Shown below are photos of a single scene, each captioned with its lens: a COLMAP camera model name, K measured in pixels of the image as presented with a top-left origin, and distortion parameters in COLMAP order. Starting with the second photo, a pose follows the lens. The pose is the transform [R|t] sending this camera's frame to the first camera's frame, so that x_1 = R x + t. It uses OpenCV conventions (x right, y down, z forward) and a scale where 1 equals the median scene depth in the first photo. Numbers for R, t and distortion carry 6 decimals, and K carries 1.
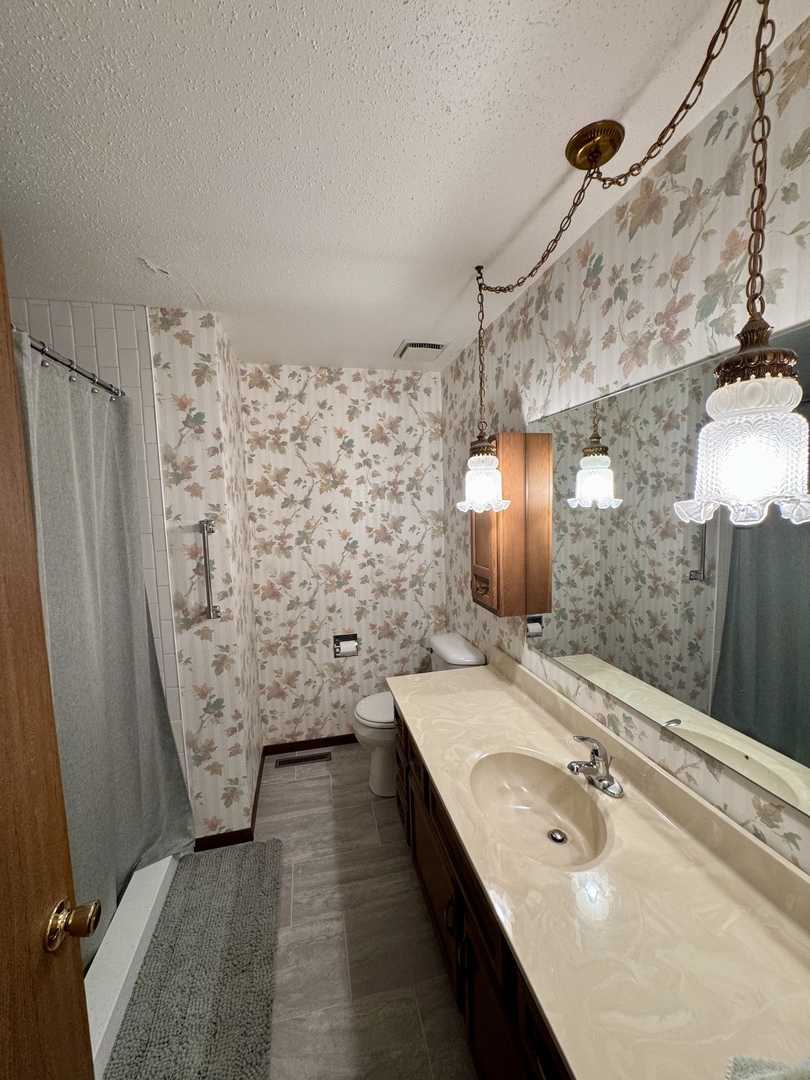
lens RADIAL K [[434.3, 0, 404.6], [0, 434.3, 540.4], [0, 0, 1]] dist [-0.000460, -0.000313]
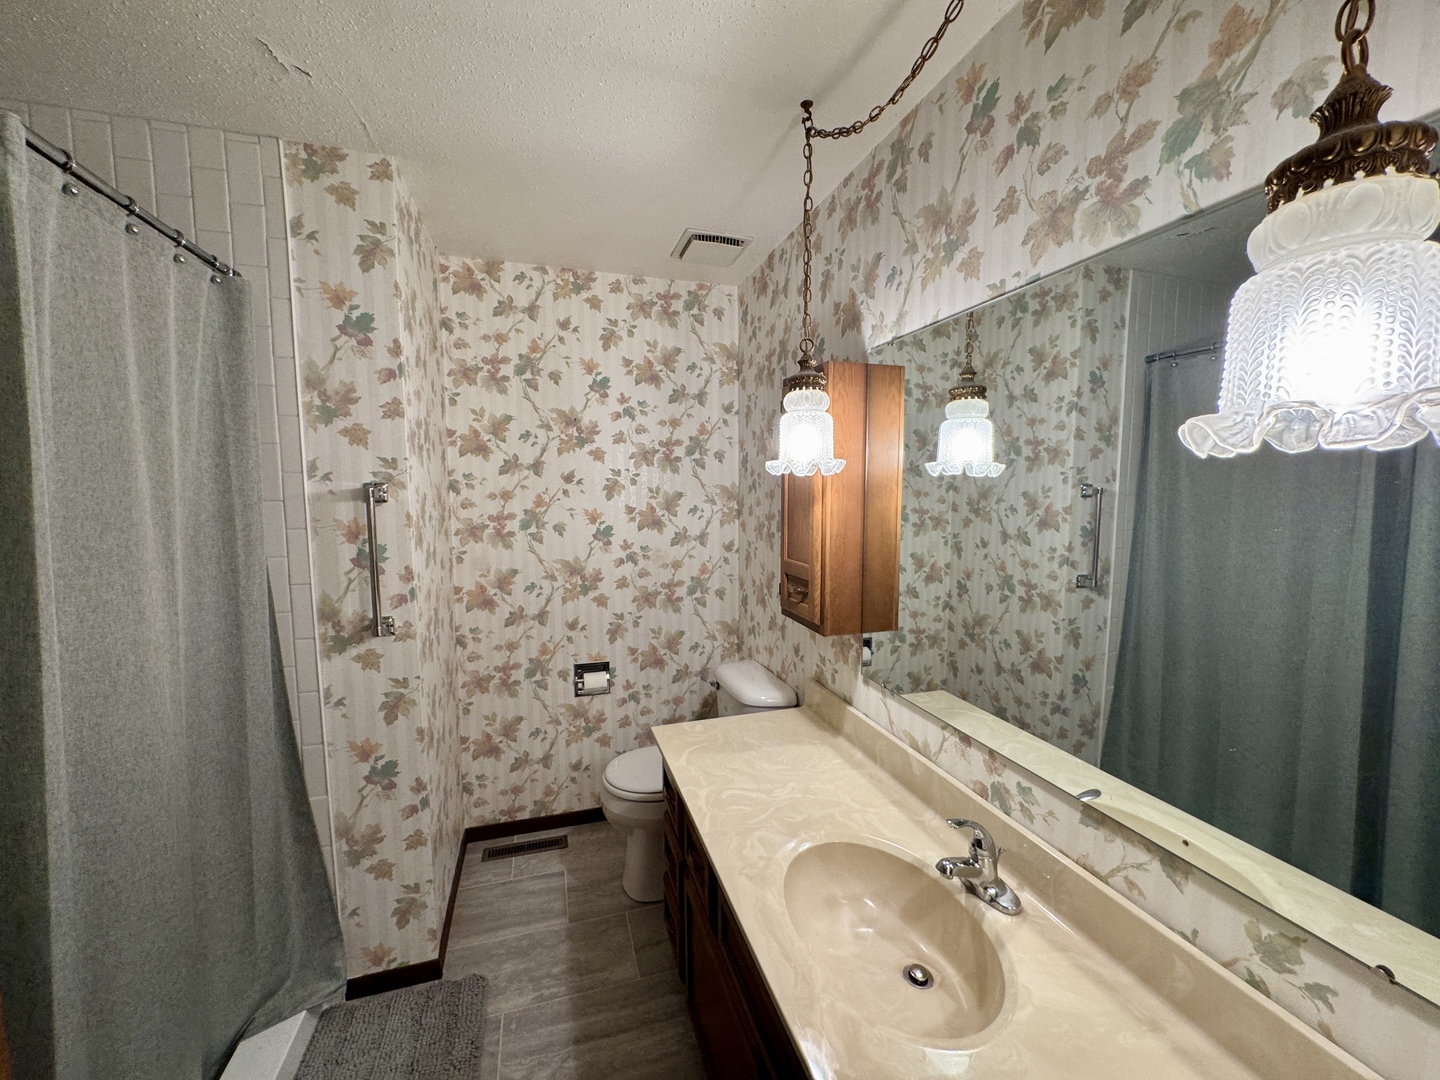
lens RADIAL K [[579.1, 0, 721.2], [0, 579.1, 538.2], [0, 0, 1]] dist [-0.000460, -0.000313]
pose [[0.996927, 0.018519, 0.076111, -0.010102], [-0.018384, 0.999828, -0.002465, 0.028393], [-0.076144, 0.001058, 0.997096, 0.111397]]
